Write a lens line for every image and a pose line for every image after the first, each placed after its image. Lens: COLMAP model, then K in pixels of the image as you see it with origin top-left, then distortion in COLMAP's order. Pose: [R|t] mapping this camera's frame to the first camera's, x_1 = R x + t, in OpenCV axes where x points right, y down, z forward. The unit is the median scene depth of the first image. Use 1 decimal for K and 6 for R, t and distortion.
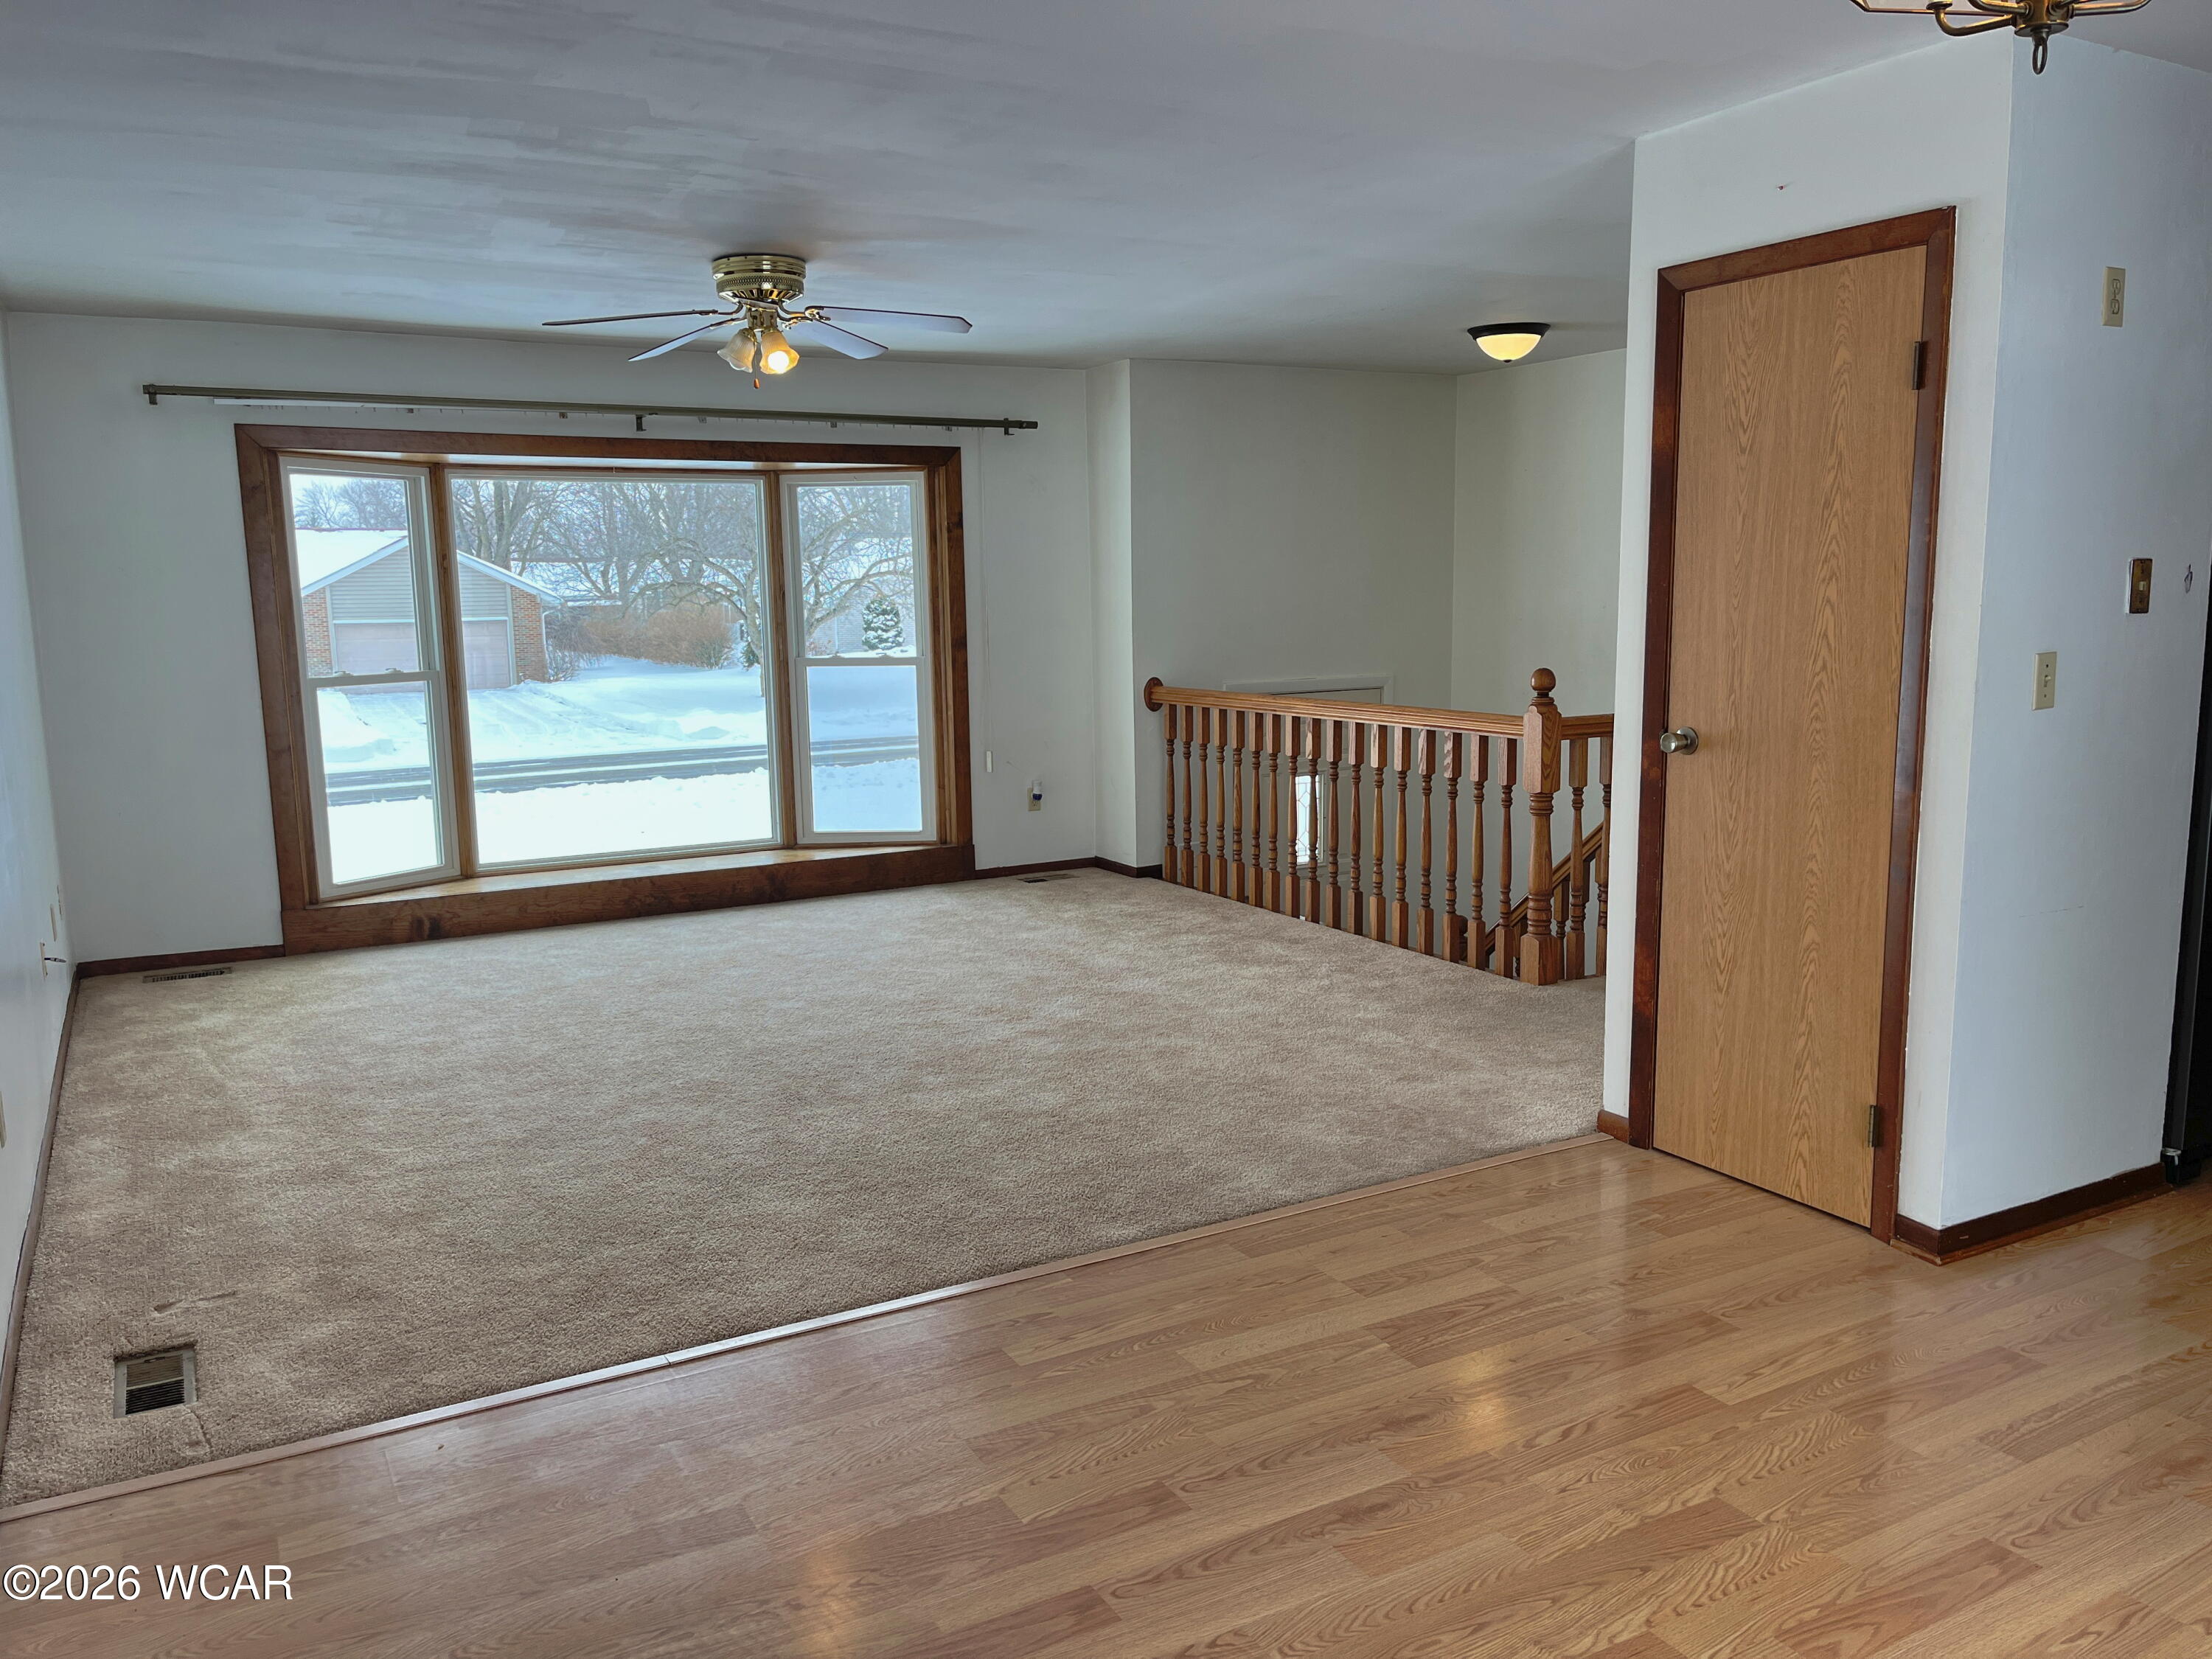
lens RADIAL K [[1675.4, 0, 1116.1], [0, 1675.4, 834.9], [0, 0, 1]] dist [0.062268, -0.082330]
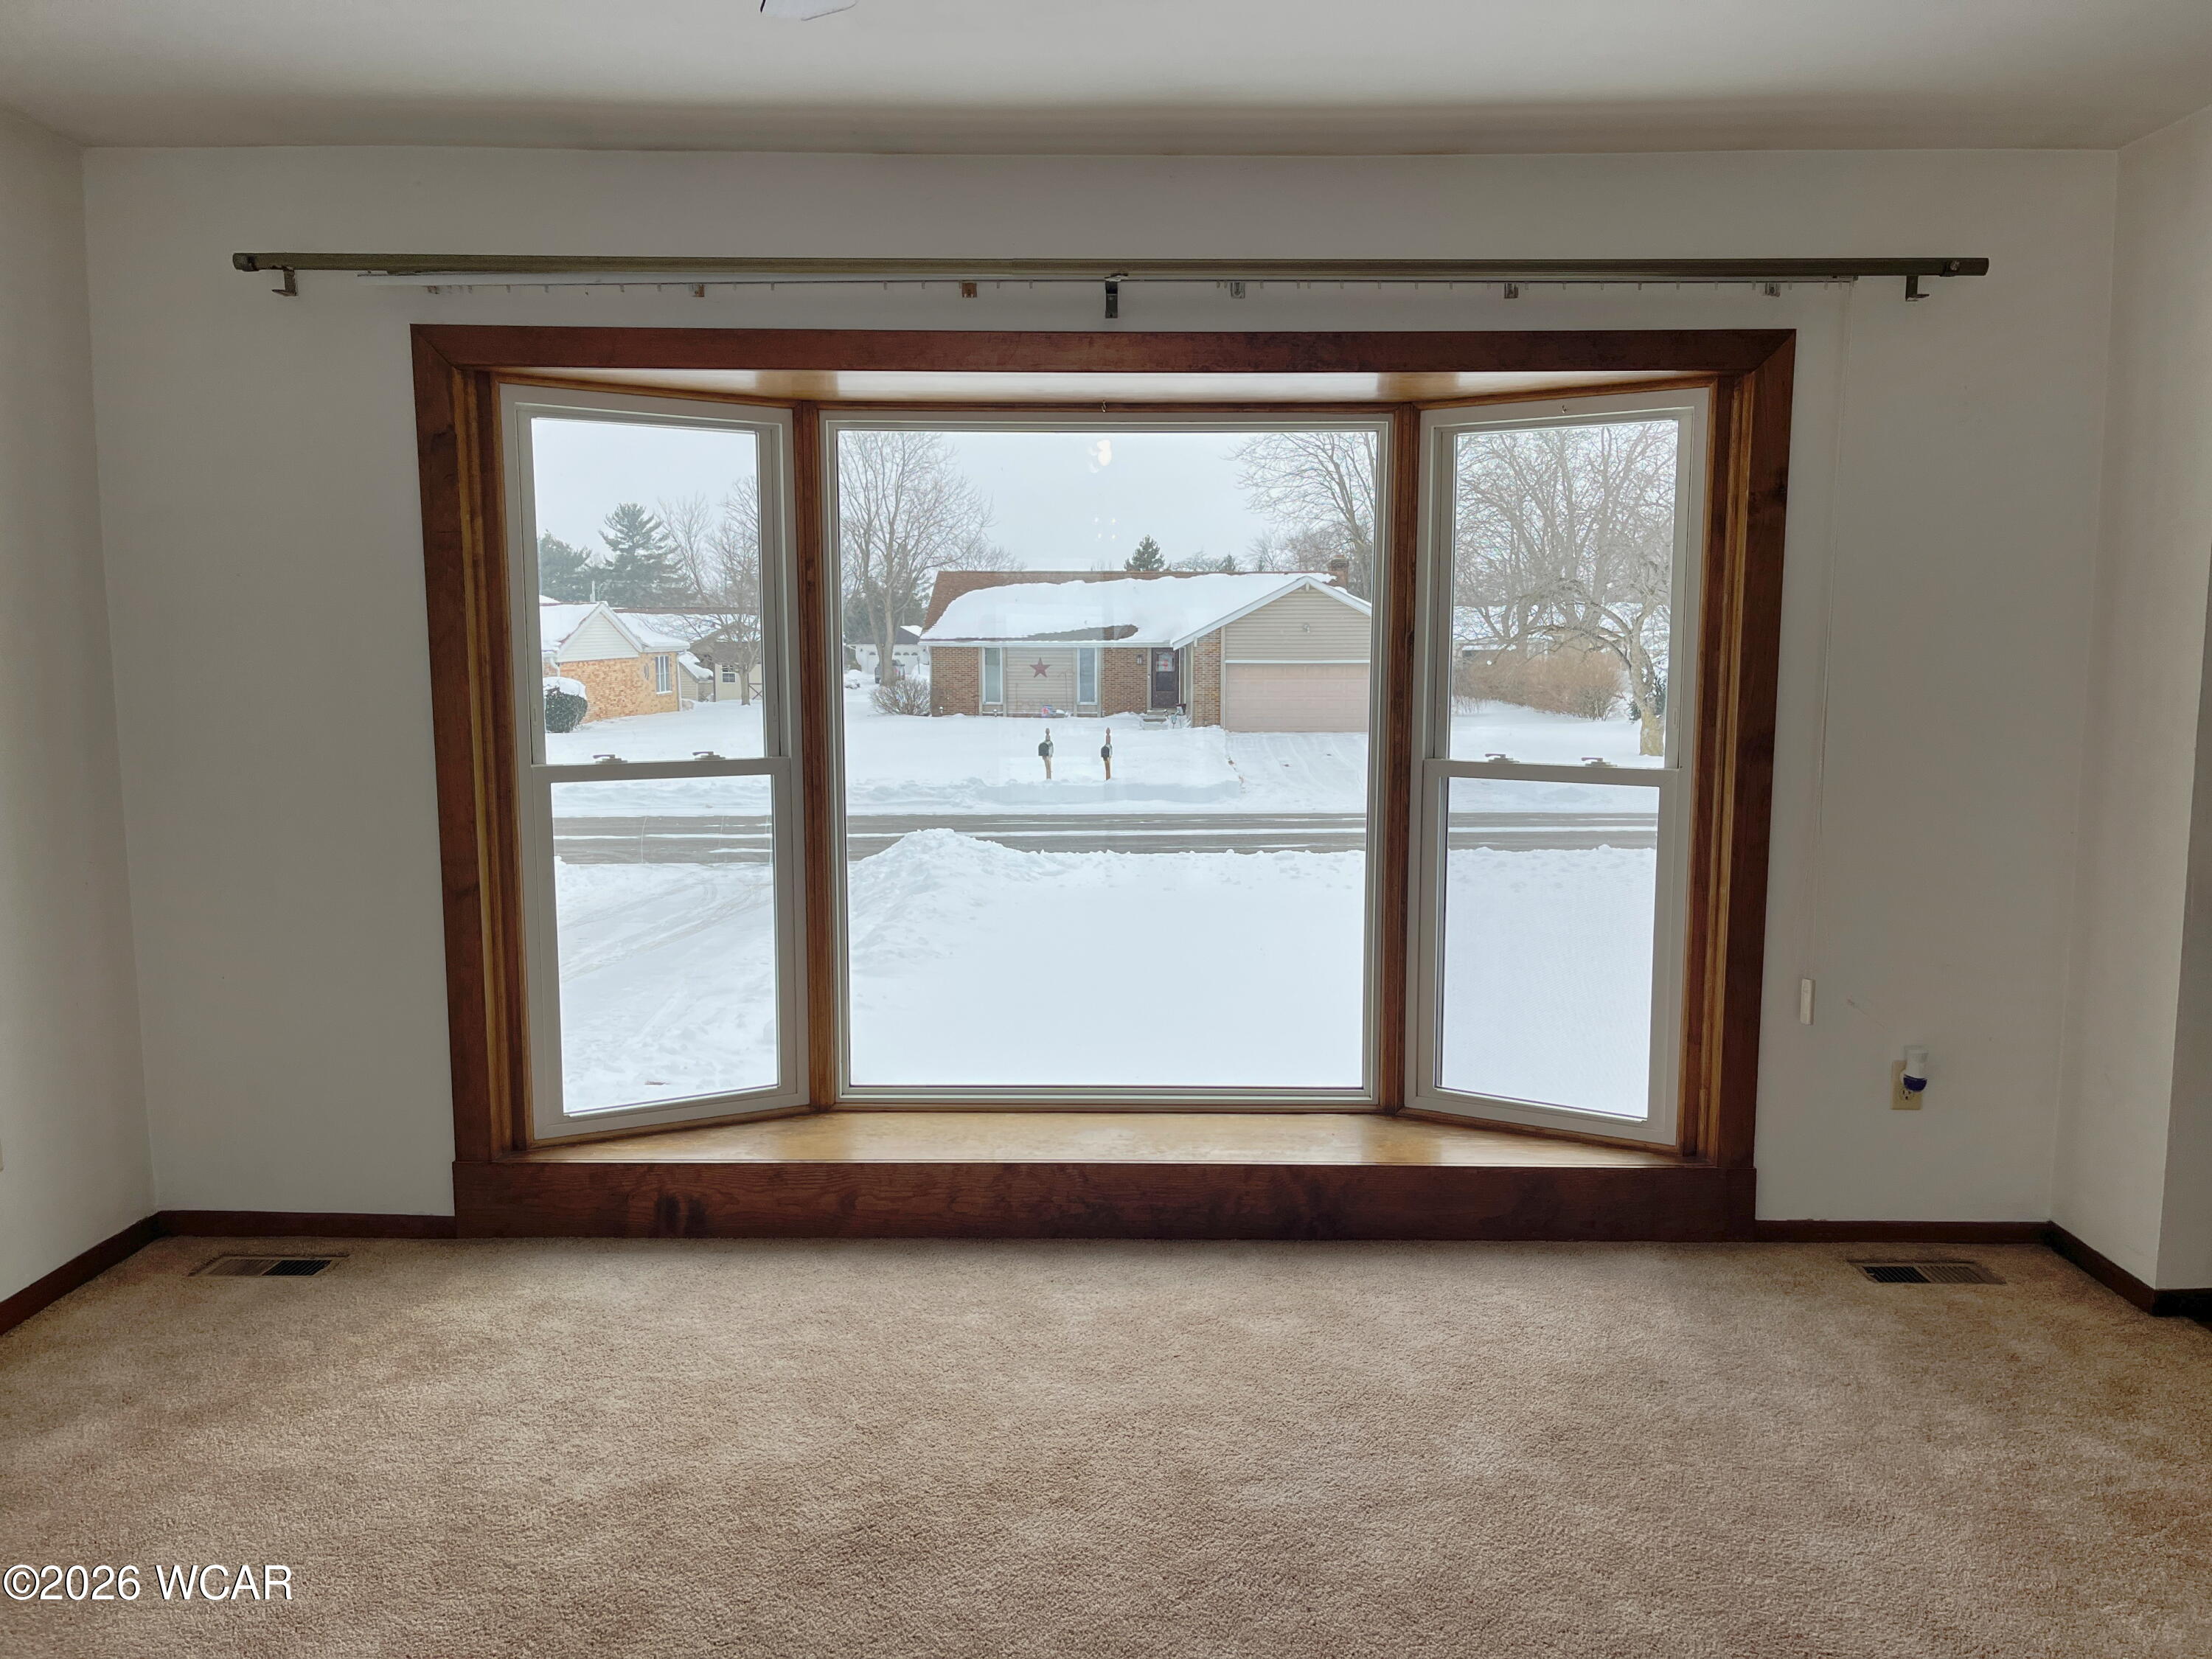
lens RADIAL K [[1675.4, 0, 1116.1], [0, 1675.4, 834.9], [0, 0, 1]] dist [0.062268, -0.082330]
pose [[0.865032, 0.077771, -0.495653, -0.012300], [-0.090962, 0.995851, -0.002494, -0.073368], [0.493402, 0.047243, 0.868517, 0.509039]]
